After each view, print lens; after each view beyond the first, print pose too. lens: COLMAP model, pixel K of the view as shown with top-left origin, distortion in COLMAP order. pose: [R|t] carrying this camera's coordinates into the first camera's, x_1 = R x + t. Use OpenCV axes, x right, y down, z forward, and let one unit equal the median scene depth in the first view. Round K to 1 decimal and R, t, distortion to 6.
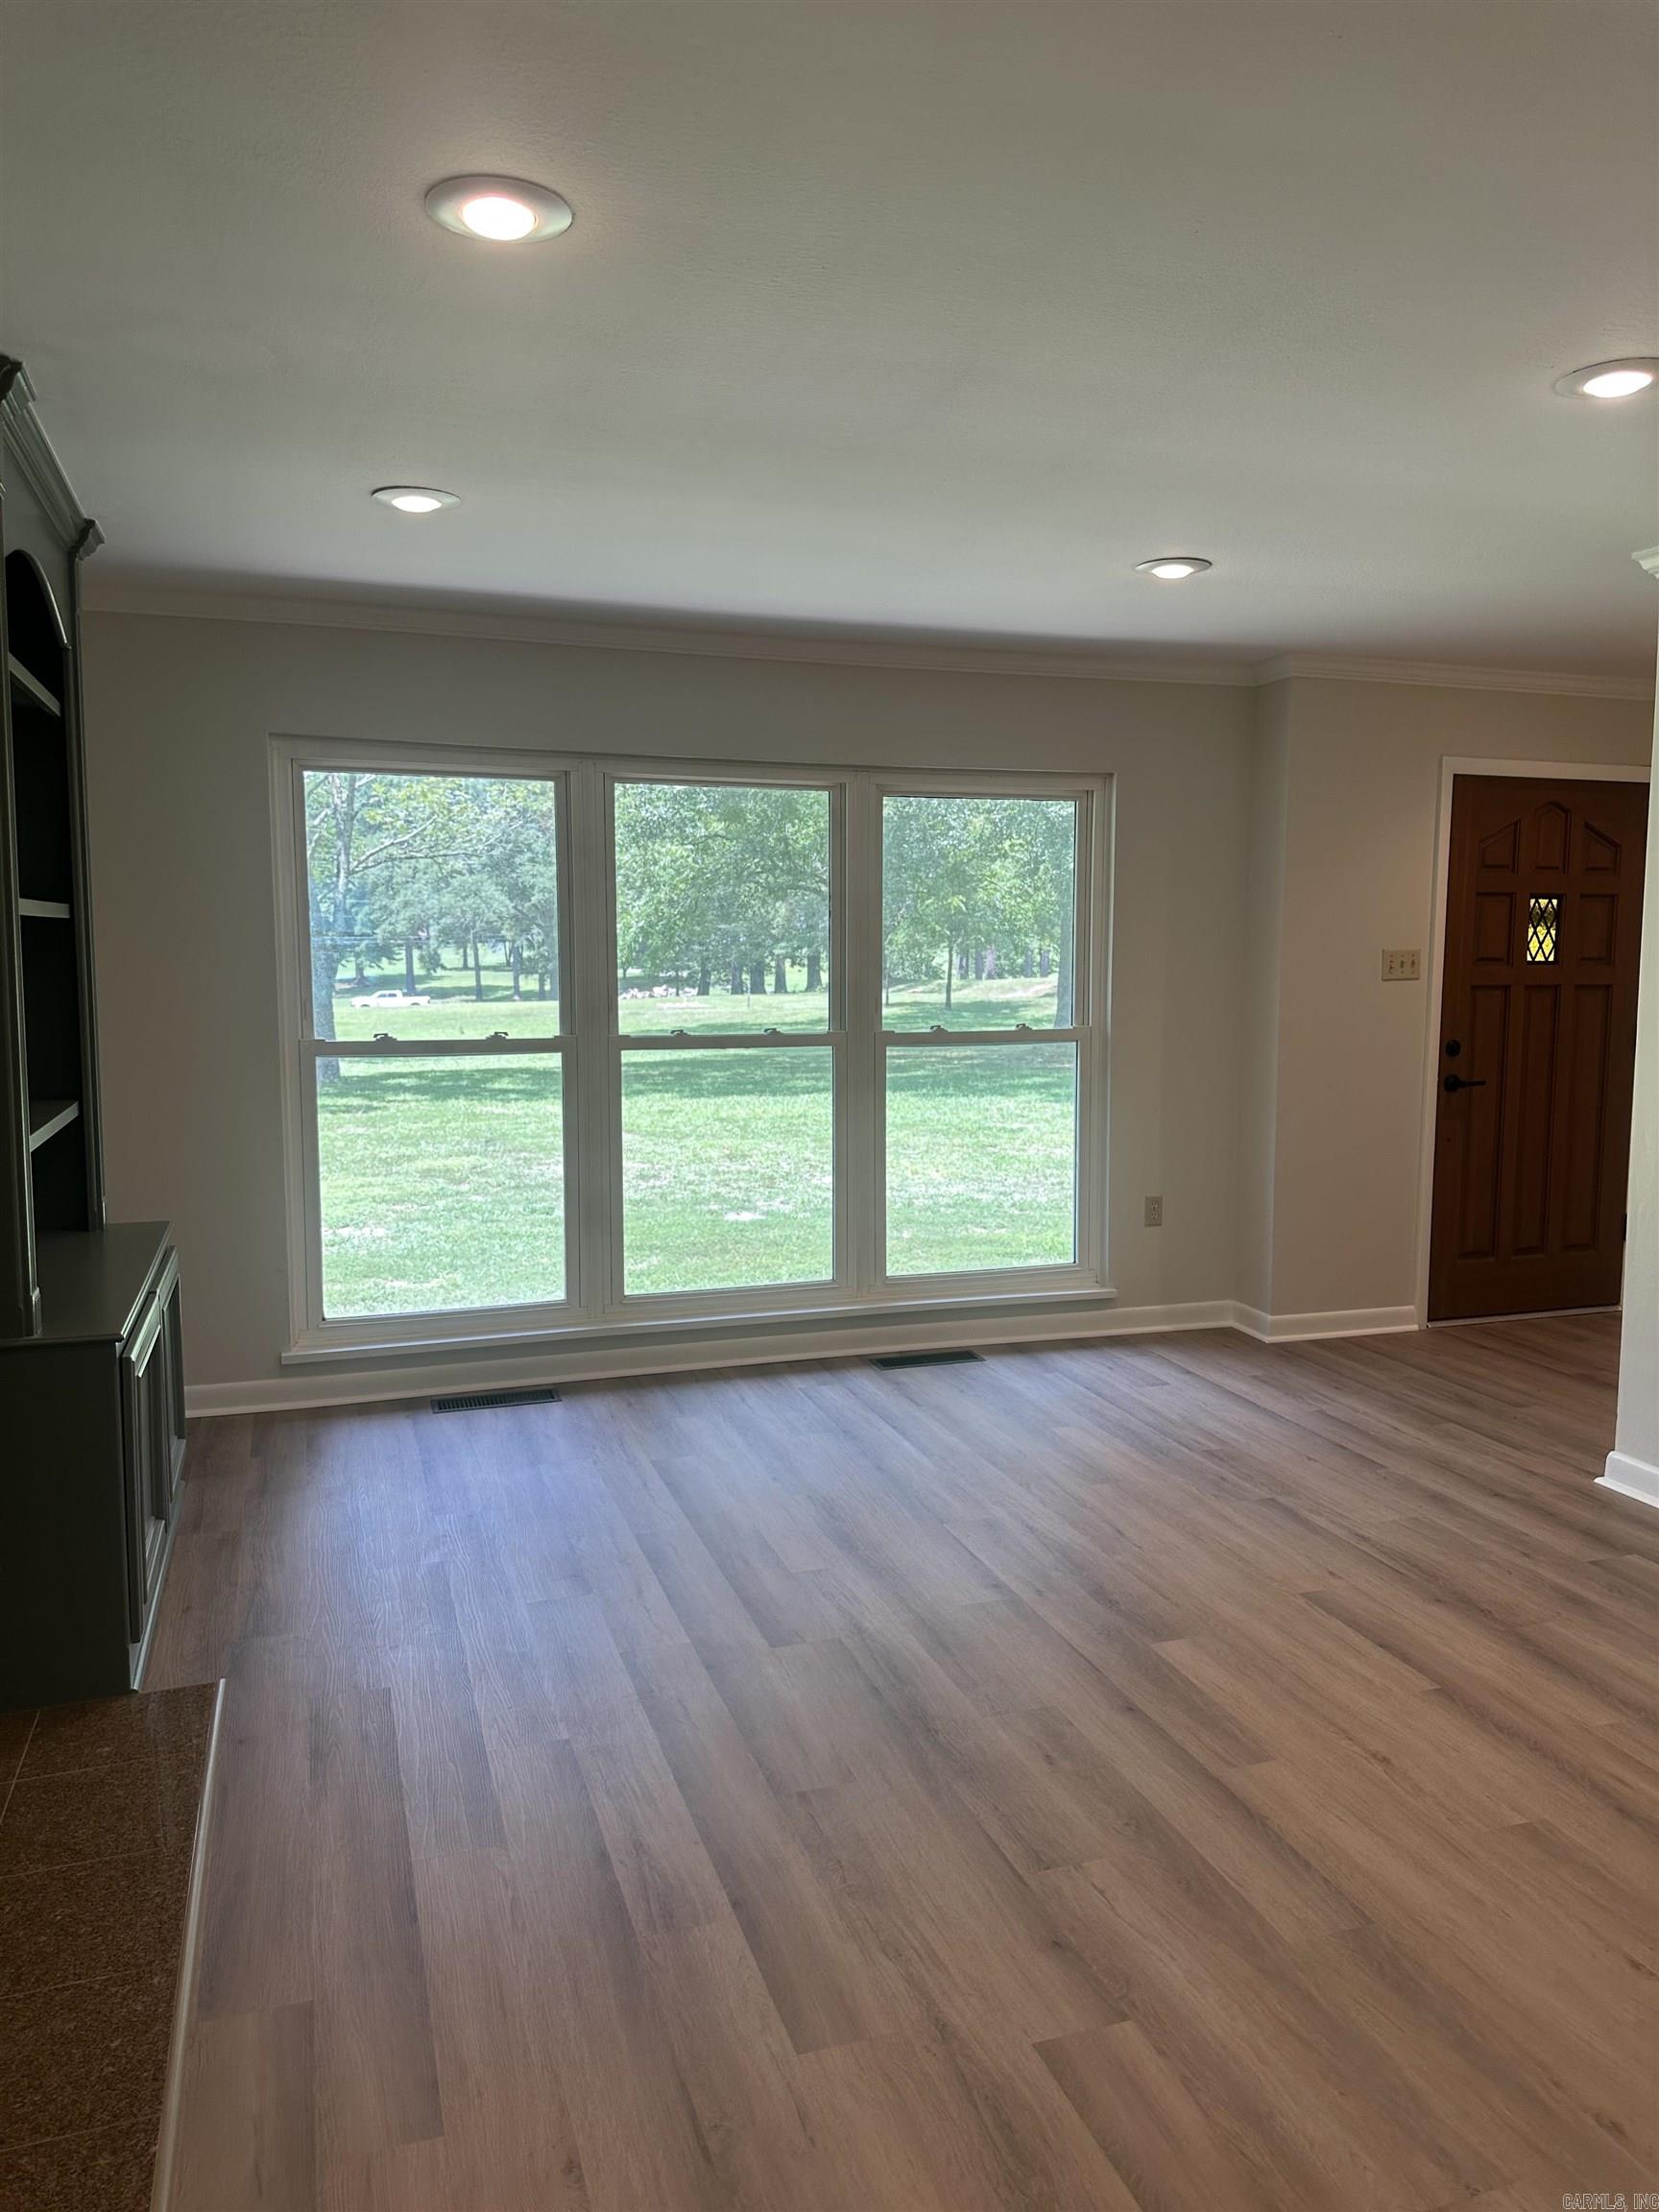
lens RADIAL K [[1587.4, 0, 829.5], [0, 1587.4, 1106.0], [0, 0, 1]] dist [0.004538, 0.003445]
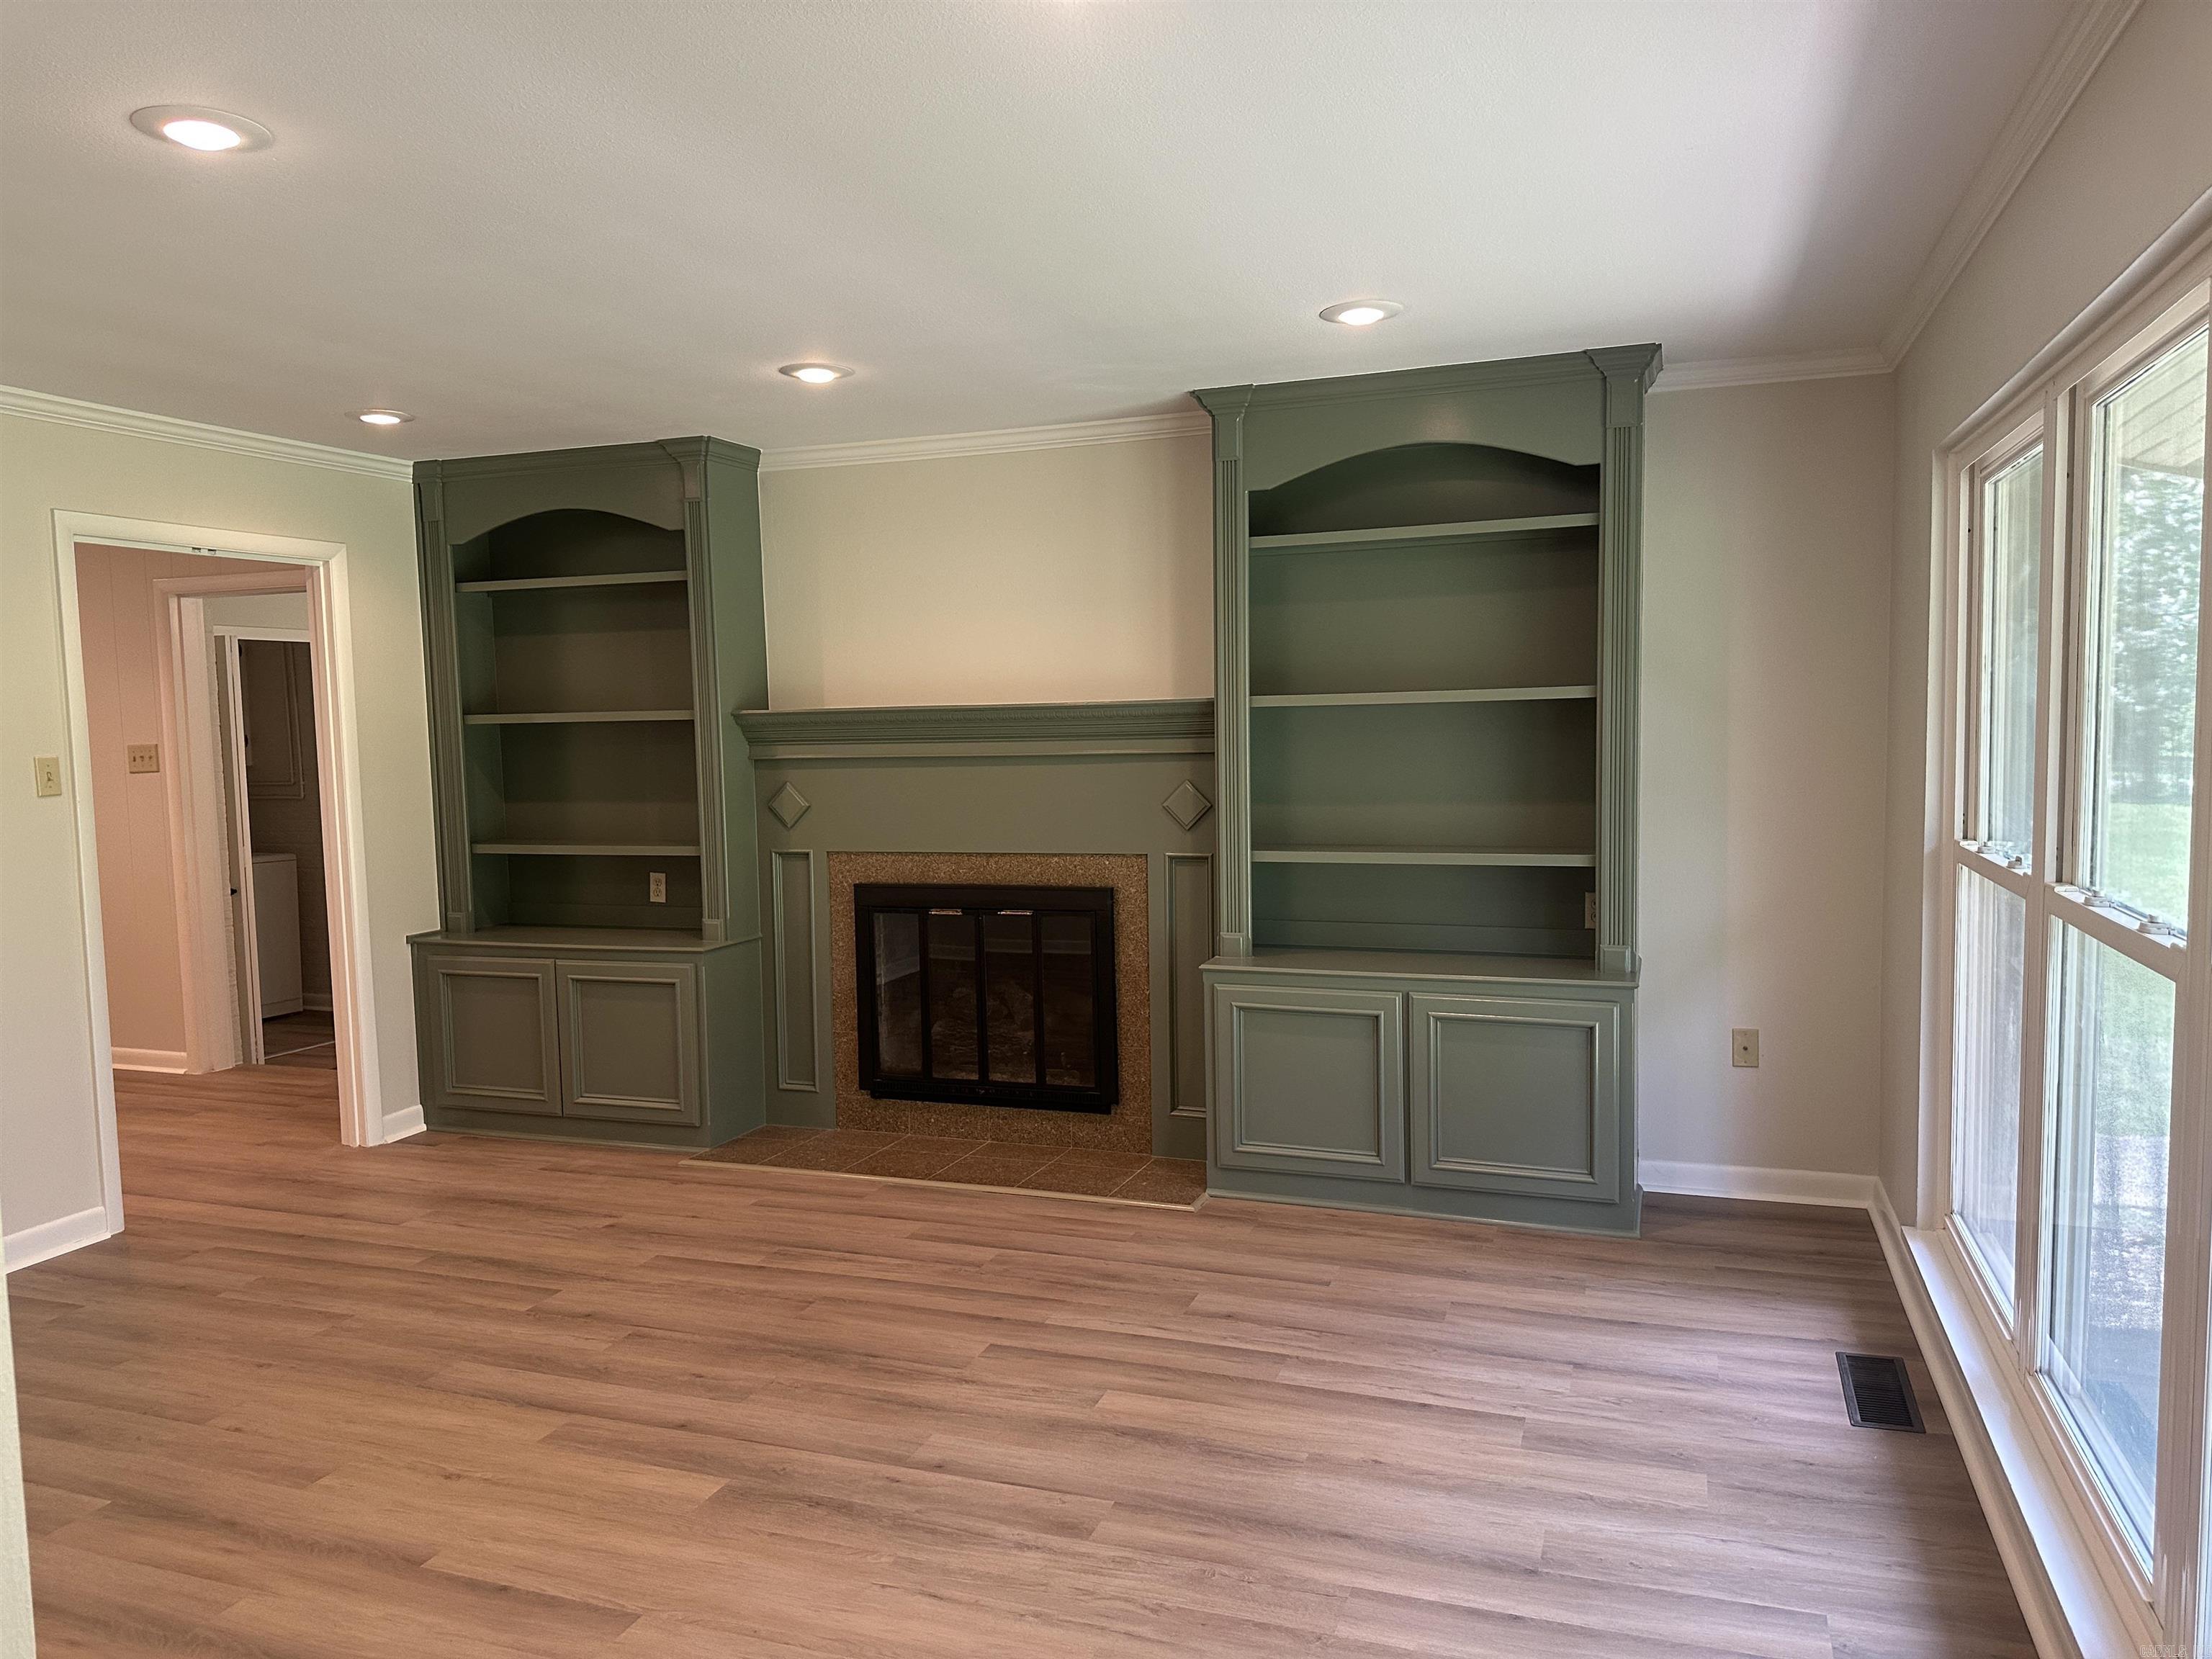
lens RADIAL K [[1587.4, 0, 1106.0], [0, 1587.4, 829.5], [0, 0, 1]] dist [0.004538, 0.003445]
pose [[-0.621243, 0.076727, -0.779852, 0.910411], [-0.065419, 0.986643, 0.149187, -0.236805], [0.780882, 0.143699, -0.607926, 1.999678]]
